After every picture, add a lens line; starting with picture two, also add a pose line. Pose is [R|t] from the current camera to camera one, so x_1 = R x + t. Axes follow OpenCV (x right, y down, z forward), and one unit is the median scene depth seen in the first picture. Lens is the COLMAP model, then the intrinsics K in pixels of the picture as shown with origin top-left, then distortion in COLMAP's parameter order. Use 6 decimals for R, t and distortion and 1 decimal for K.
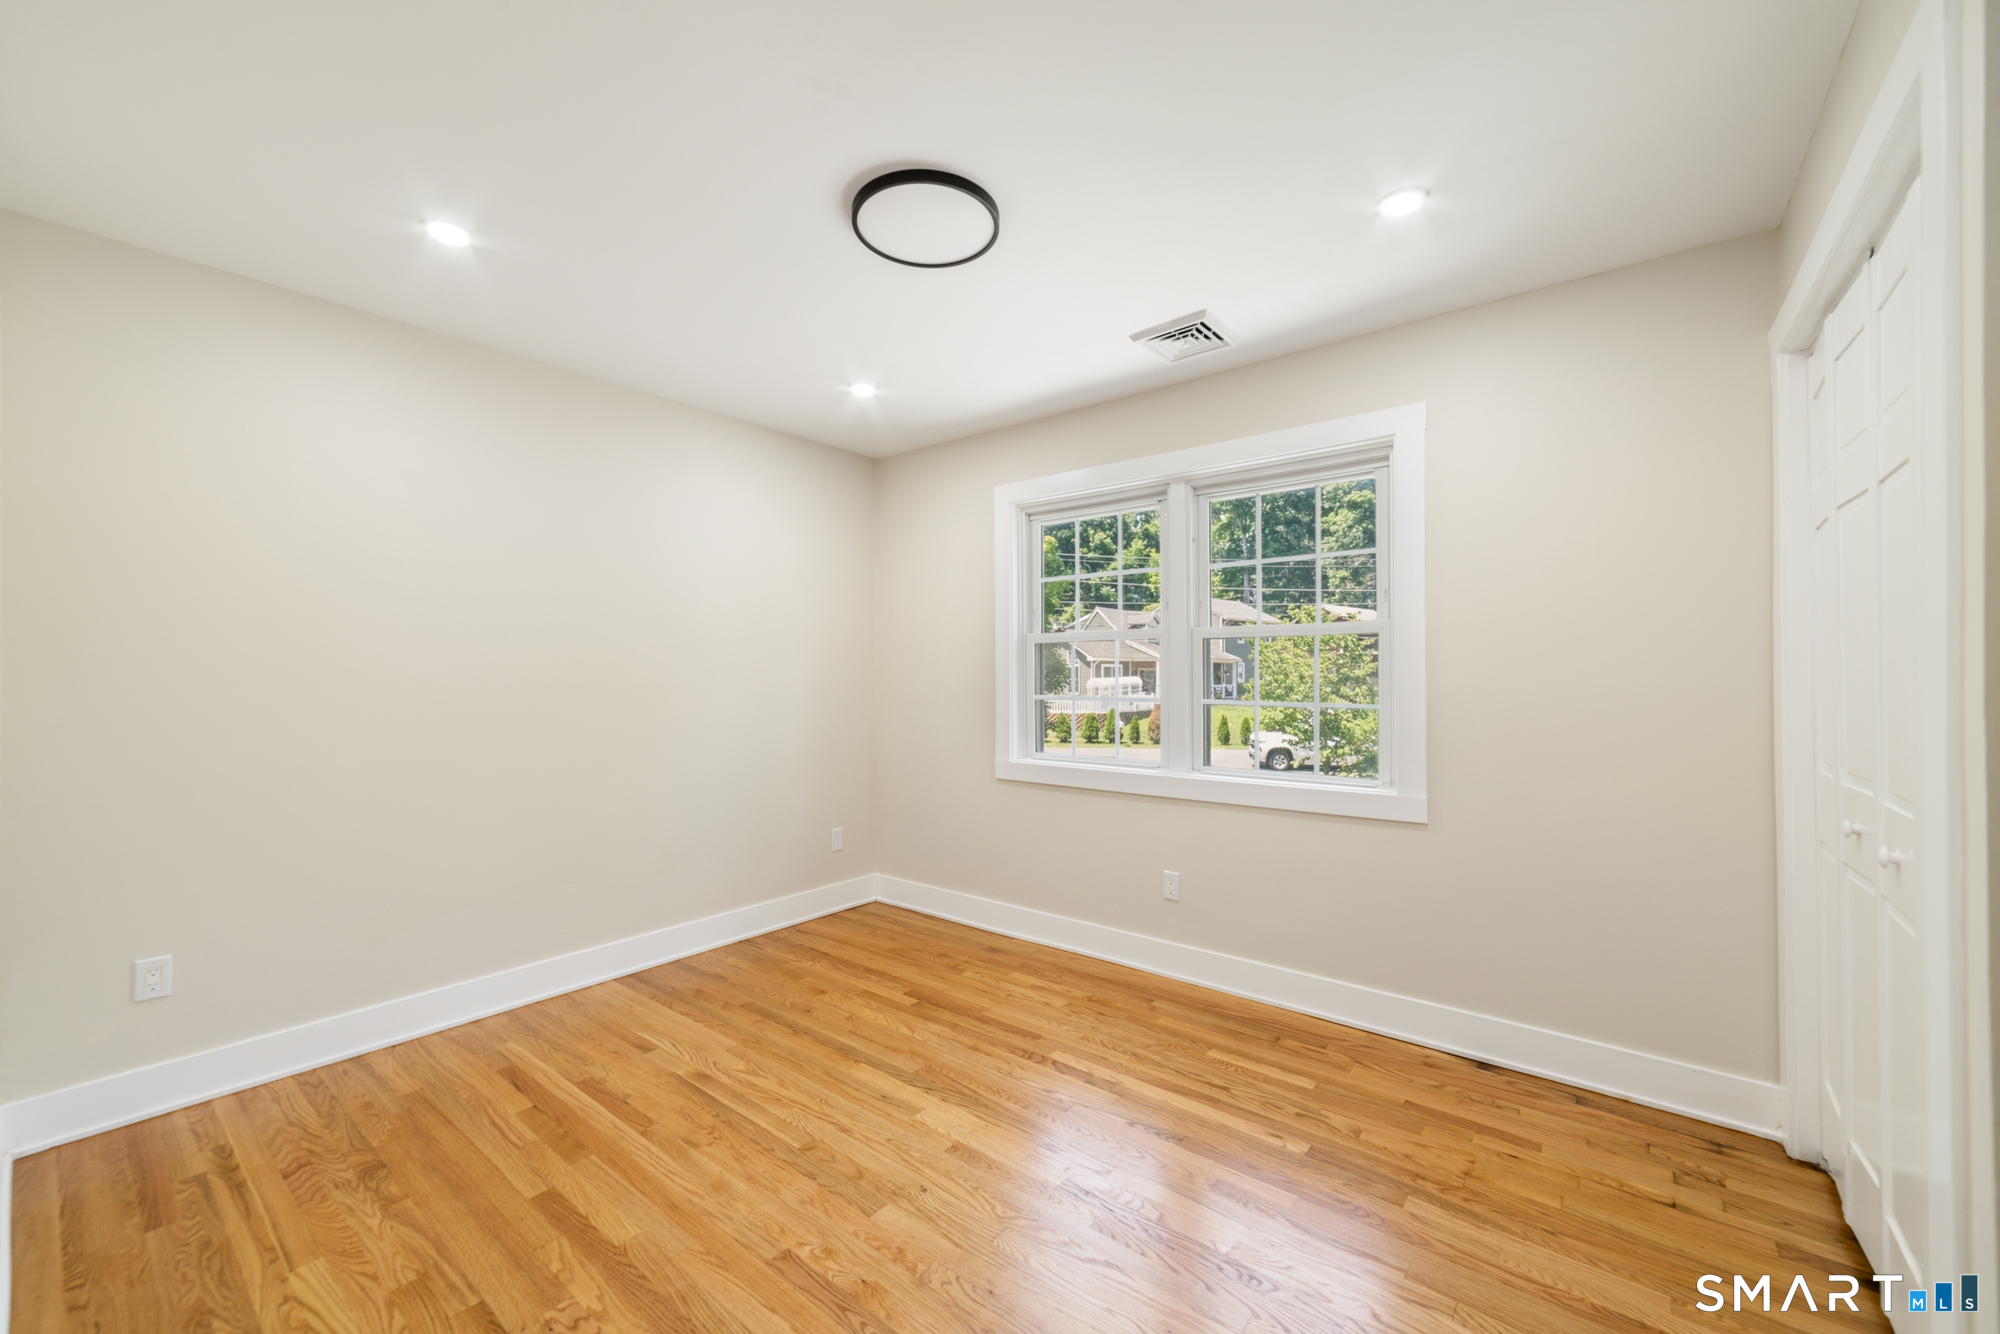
lens RADIAL K [[781.0, 0, 995.8], [0, 781.0, 668.0], [0, 0, 1]] dist [-0.002340, 0.002041]
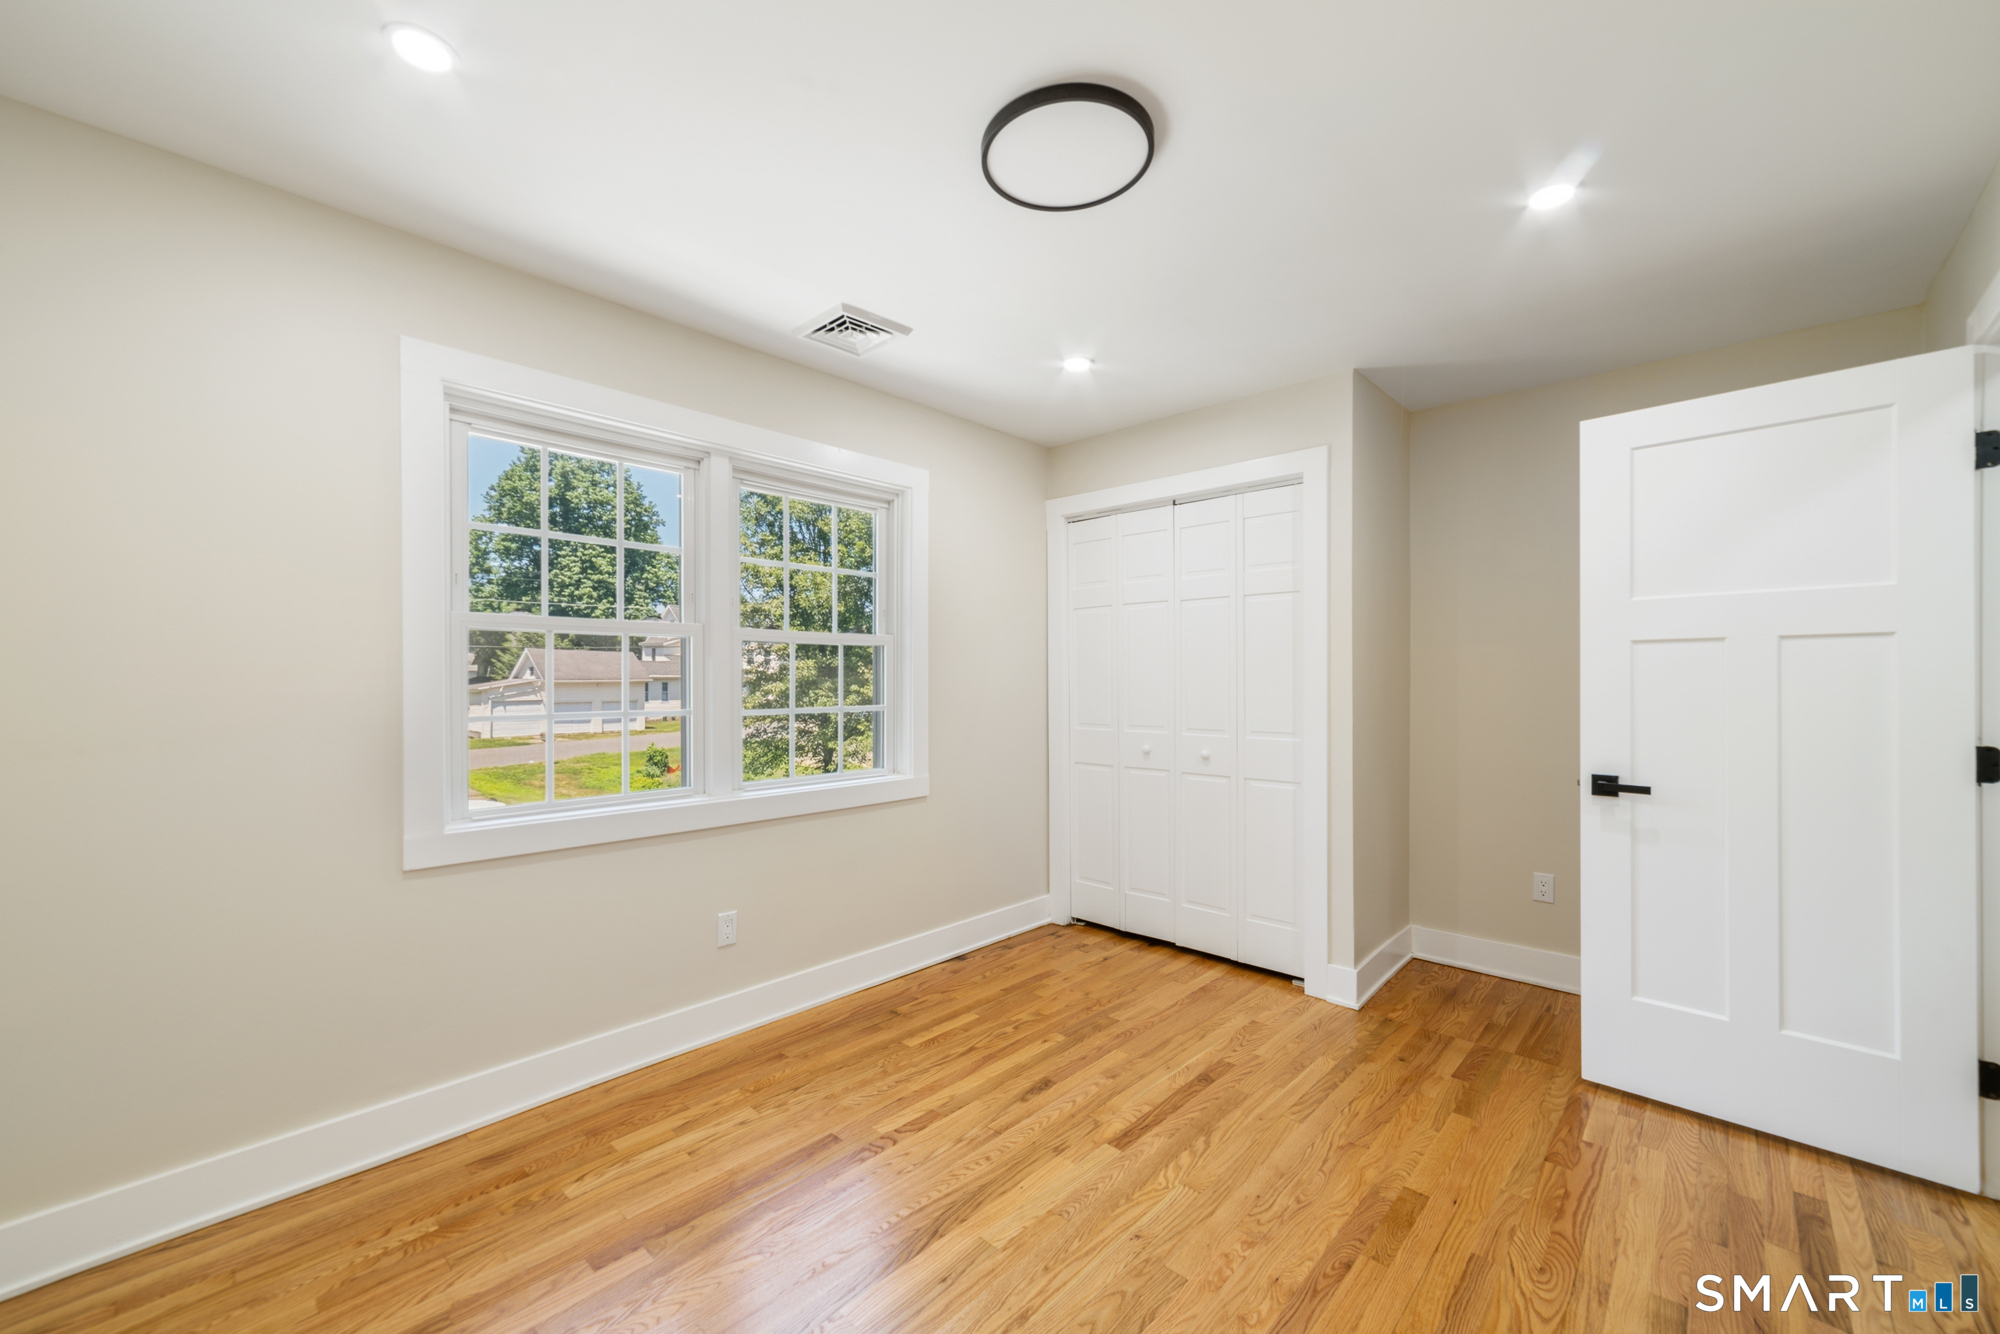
lens RADIAL K [[781.0, 0, 995.5], [0, 781.0, 678.1], [0, 0, 1]] dist [-0.002340, 0.002041]
pose [[0.068928, 0.004302, 0.997612, -0.702380], [-0.010522, 0.999938, -0.003586, 0.005954], [-0.997566, -0.010249, 0.068969, 0.755164]]
